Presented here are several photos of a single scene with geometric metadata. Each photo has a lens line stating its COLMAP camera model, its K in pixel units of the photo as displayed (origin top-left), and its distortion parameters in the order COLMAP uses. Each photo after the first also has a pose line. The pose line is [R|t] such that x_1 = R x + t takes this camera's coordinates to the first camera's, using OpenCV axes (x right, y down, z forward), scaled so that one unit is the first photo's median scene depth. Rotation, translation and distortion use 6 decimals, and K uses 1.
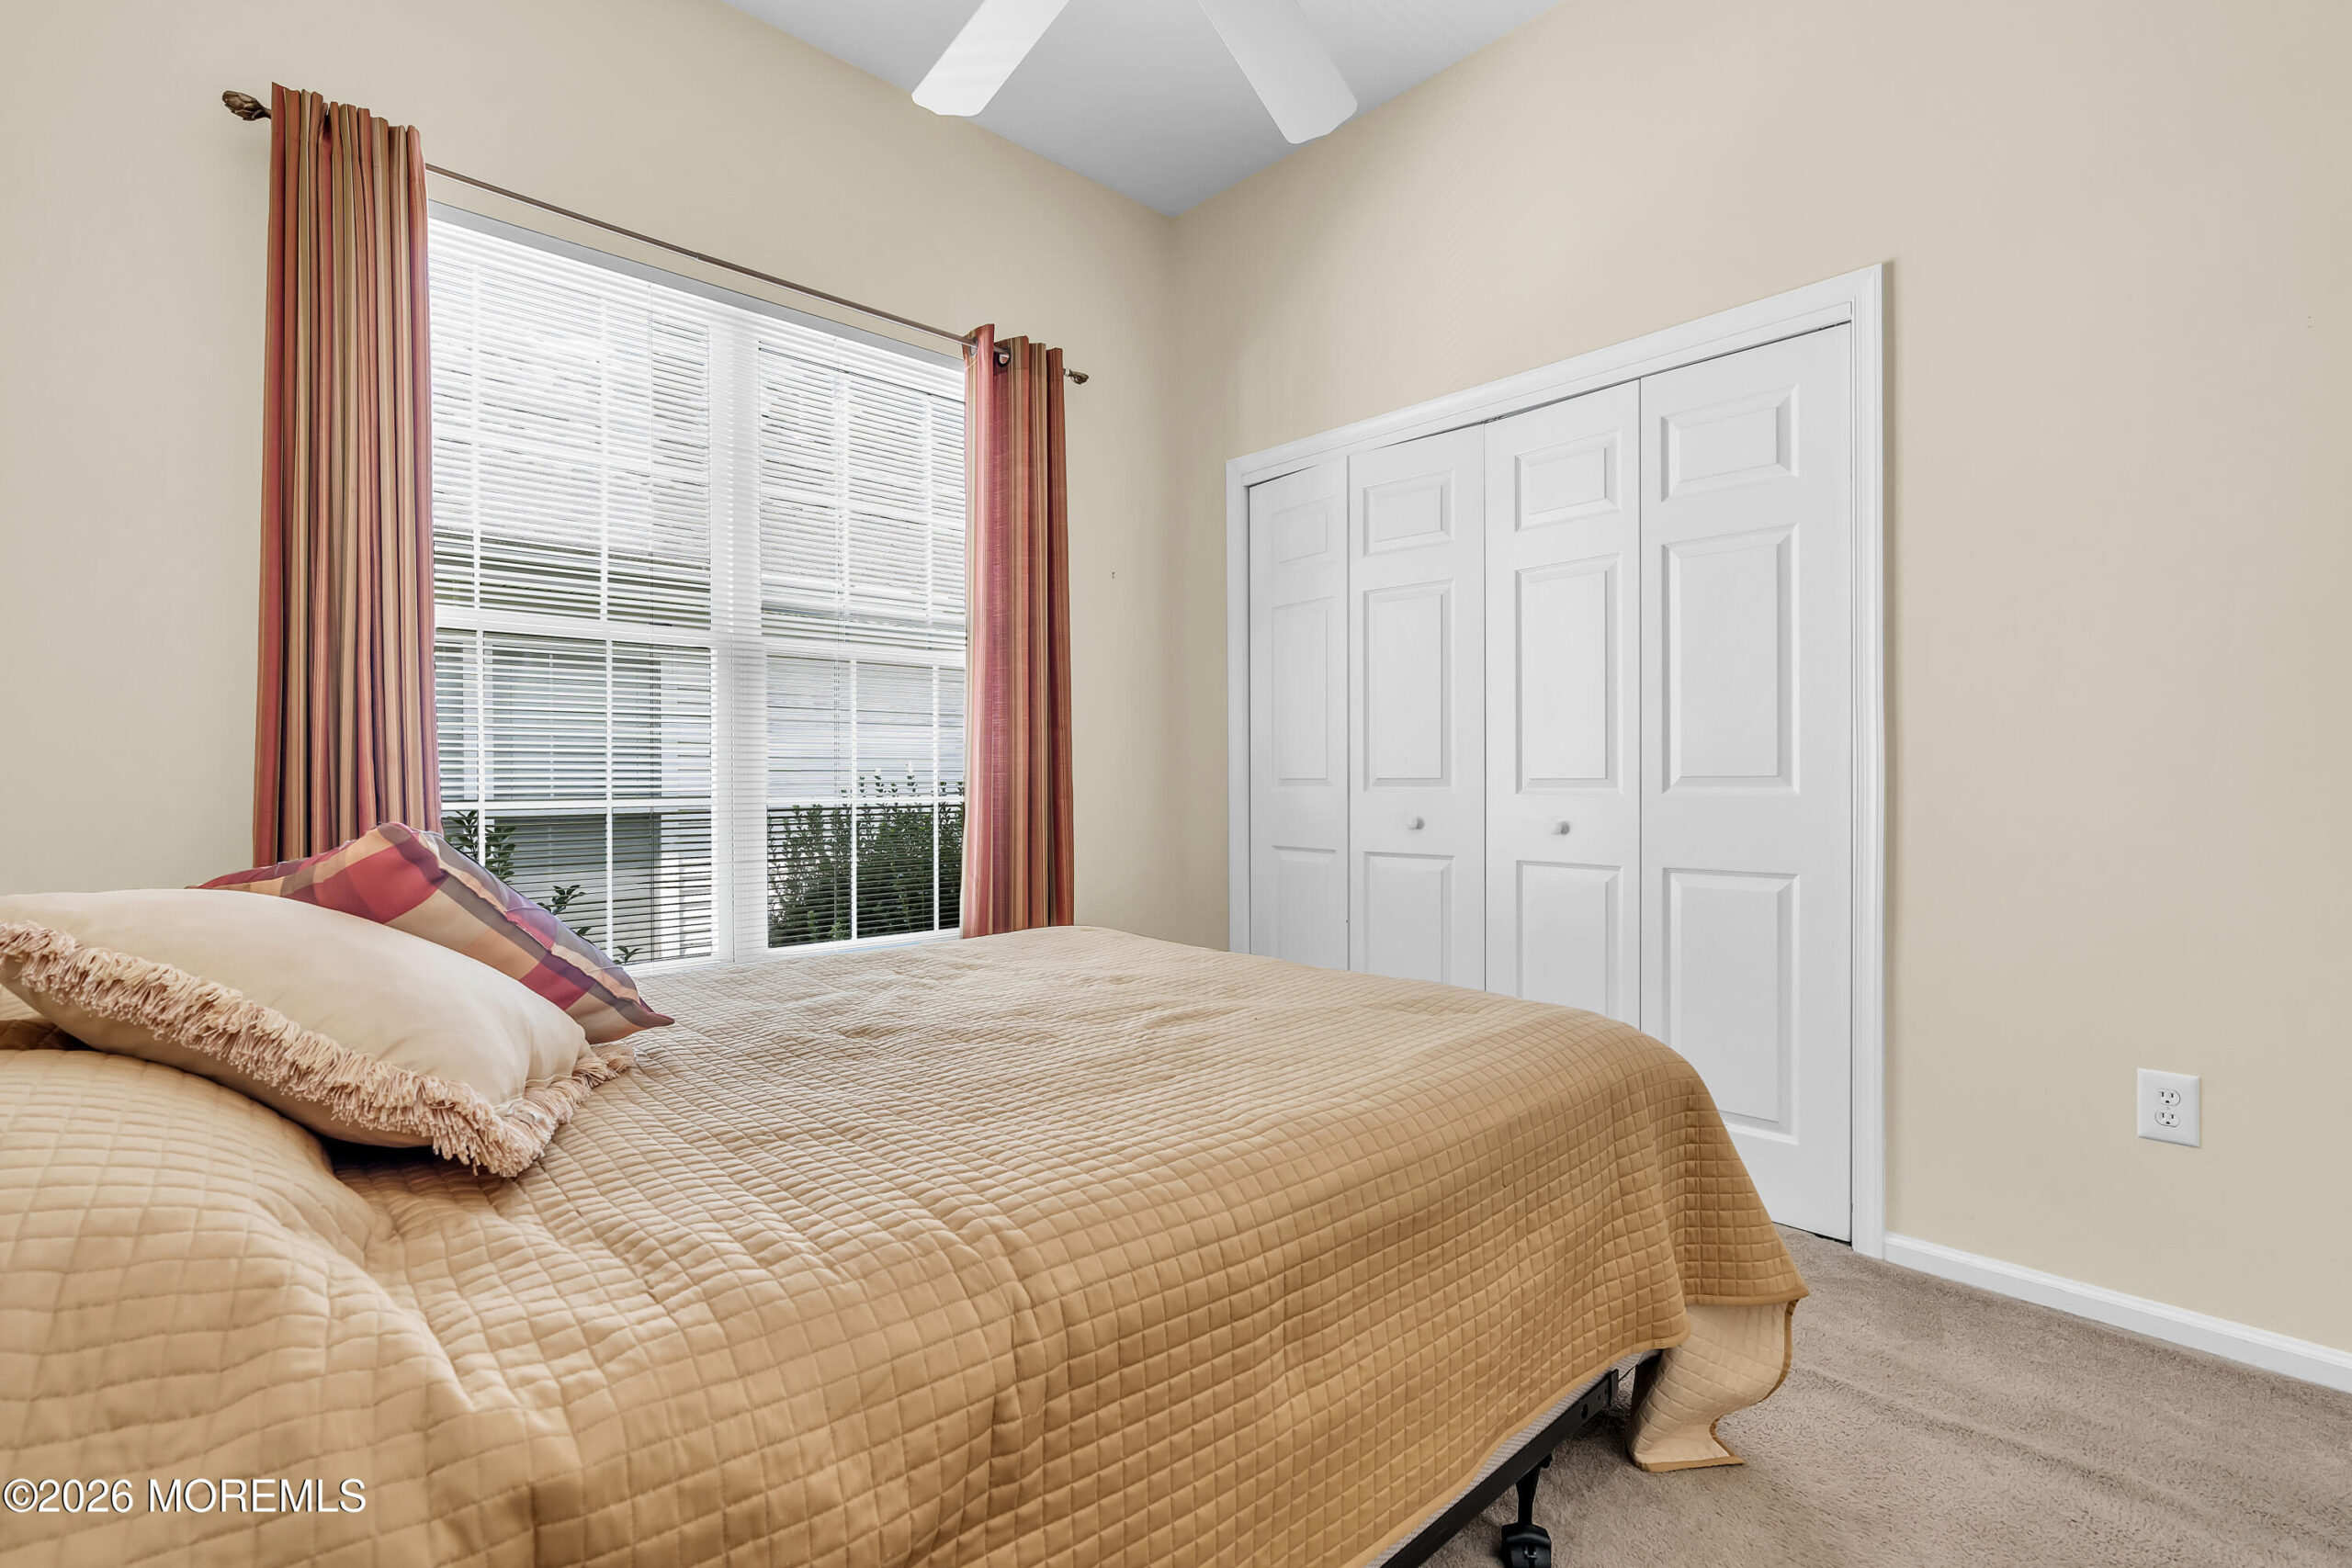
lens RADIAL K [[1065.4, 0, 1169.0], [0, 1065.4, 779.5], [0, 0, 1]] dist [-0.010320, 0.002976]
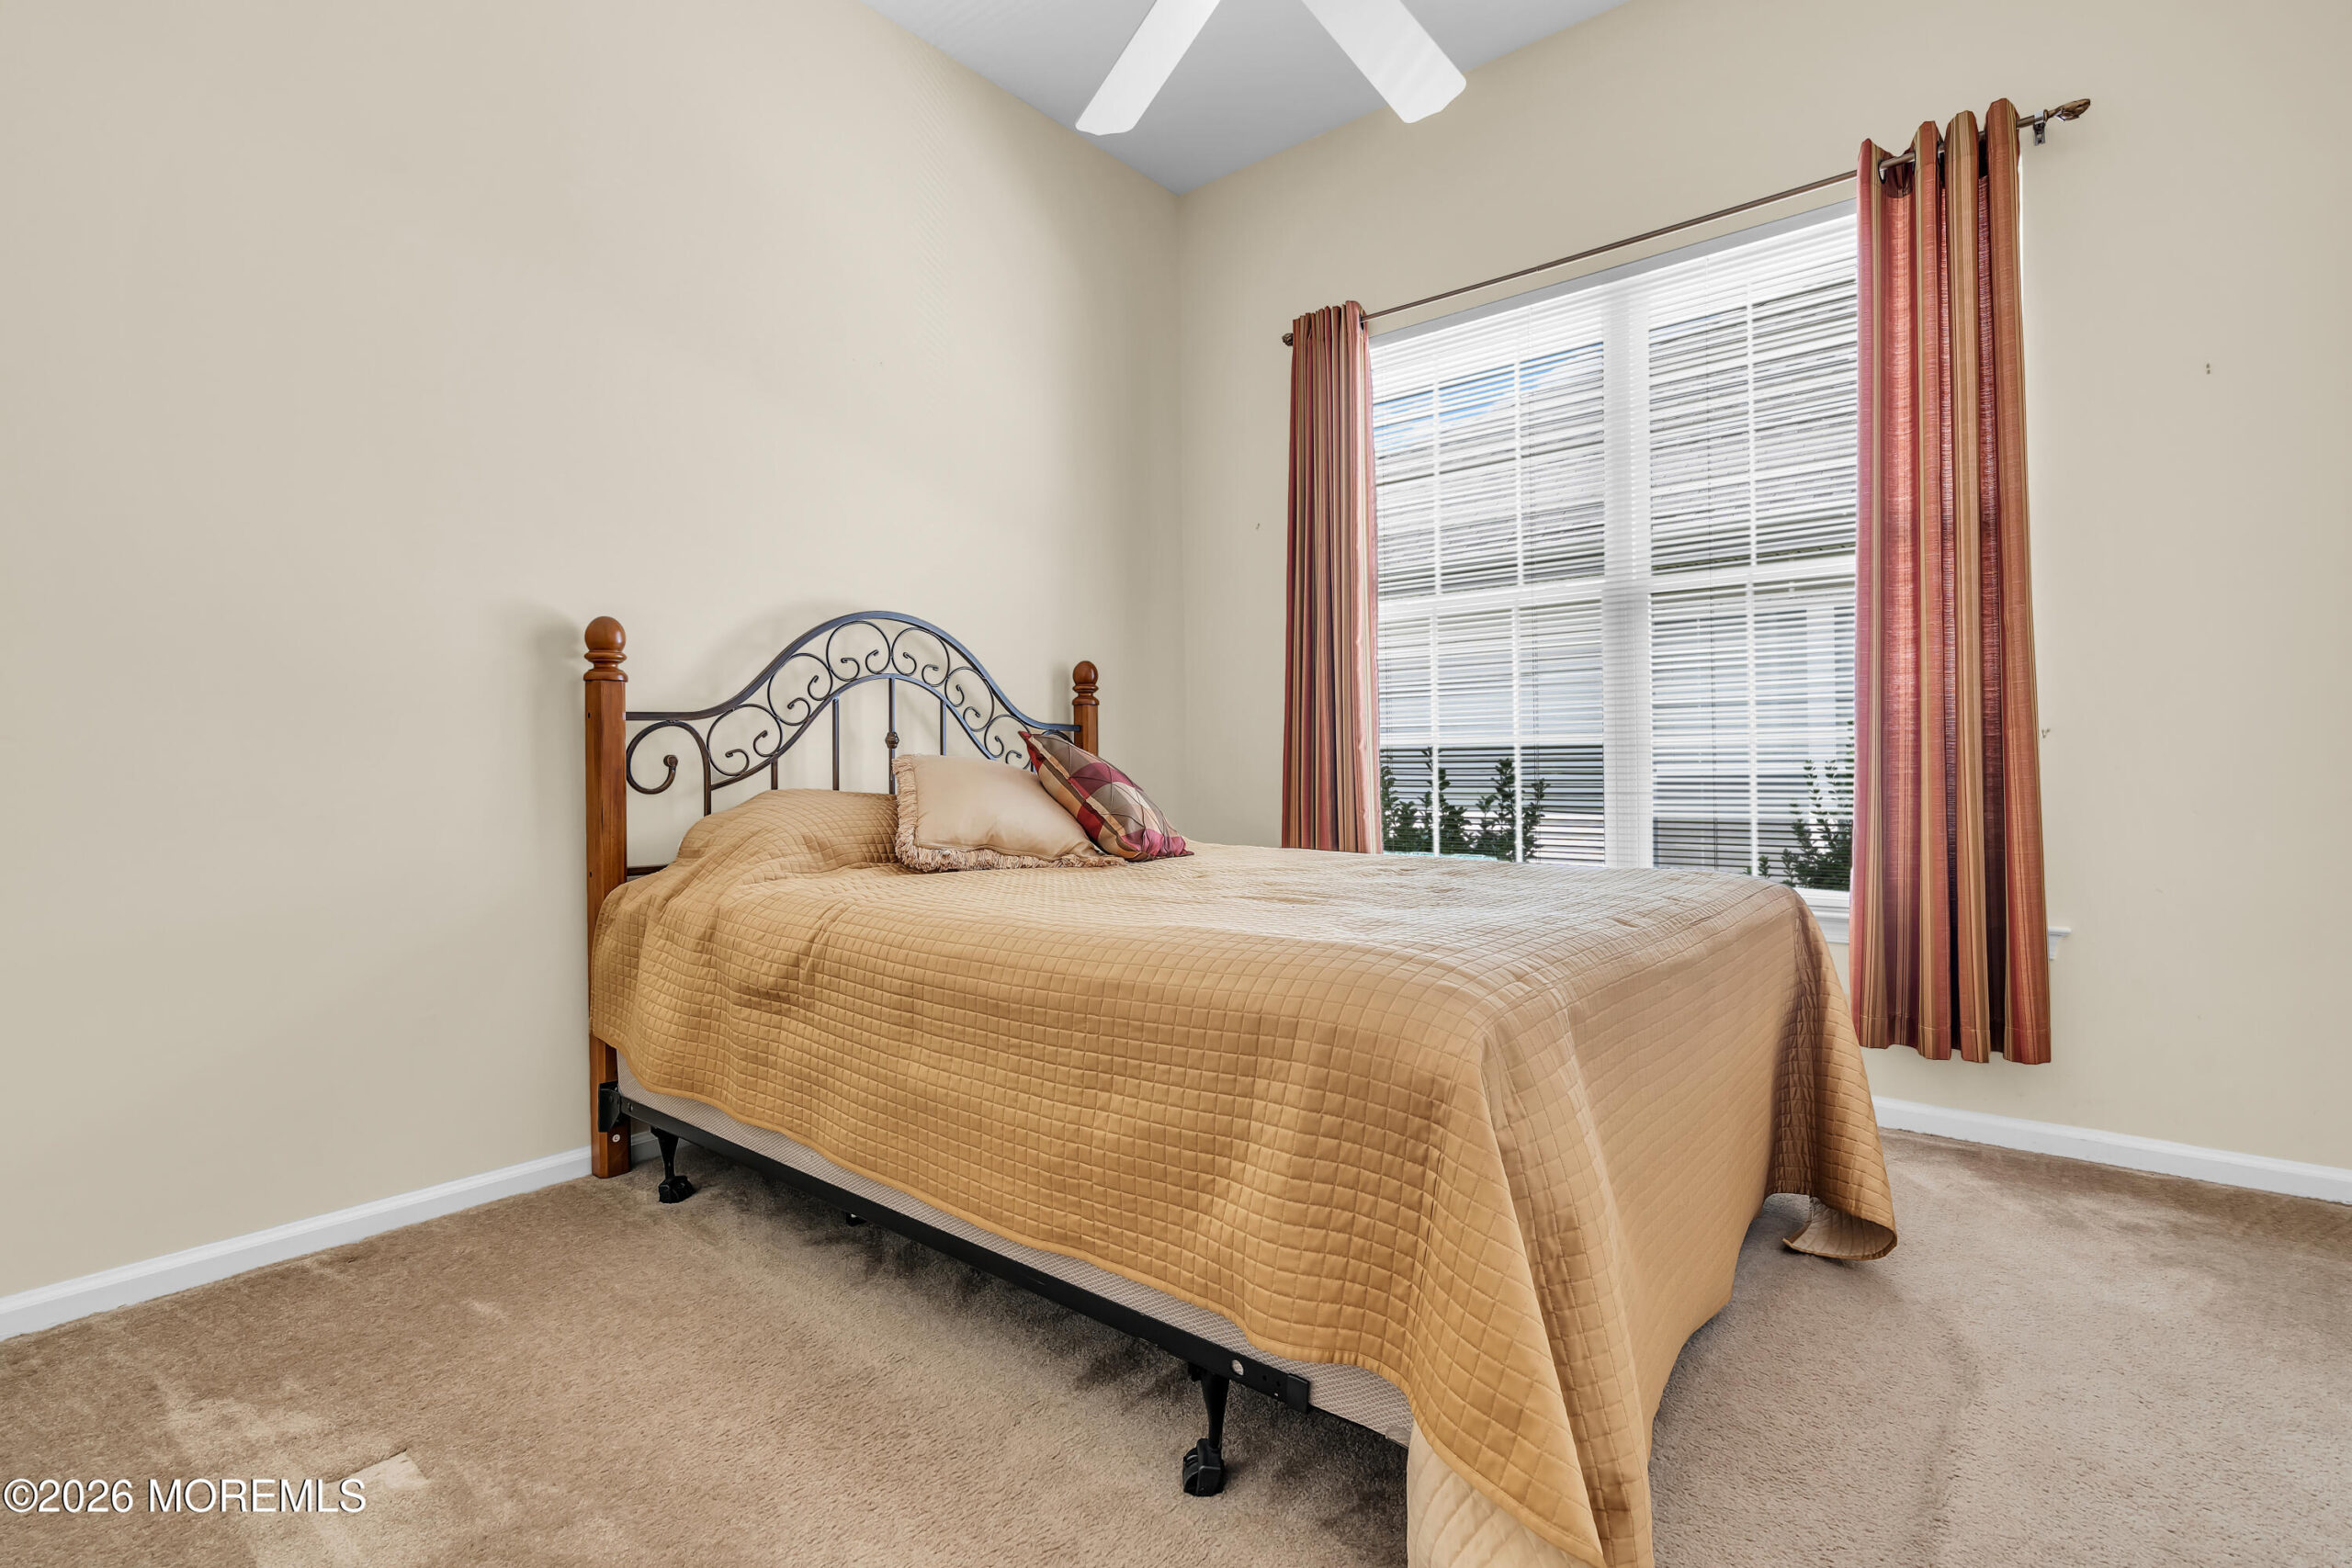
lens RADIAL K [[1065.4, 0, 1169.0], [0, 1065.4, 779.5], [0, 0, 1]] dist [-0.010320, 0.002976]
pose [[0.148625, 0.018601, -0.988719, 0.796550], [0.010259, 0.999740, 0.020350, 0.048996], [0.988840, -0.013168, 0.148395, 0.502758]]
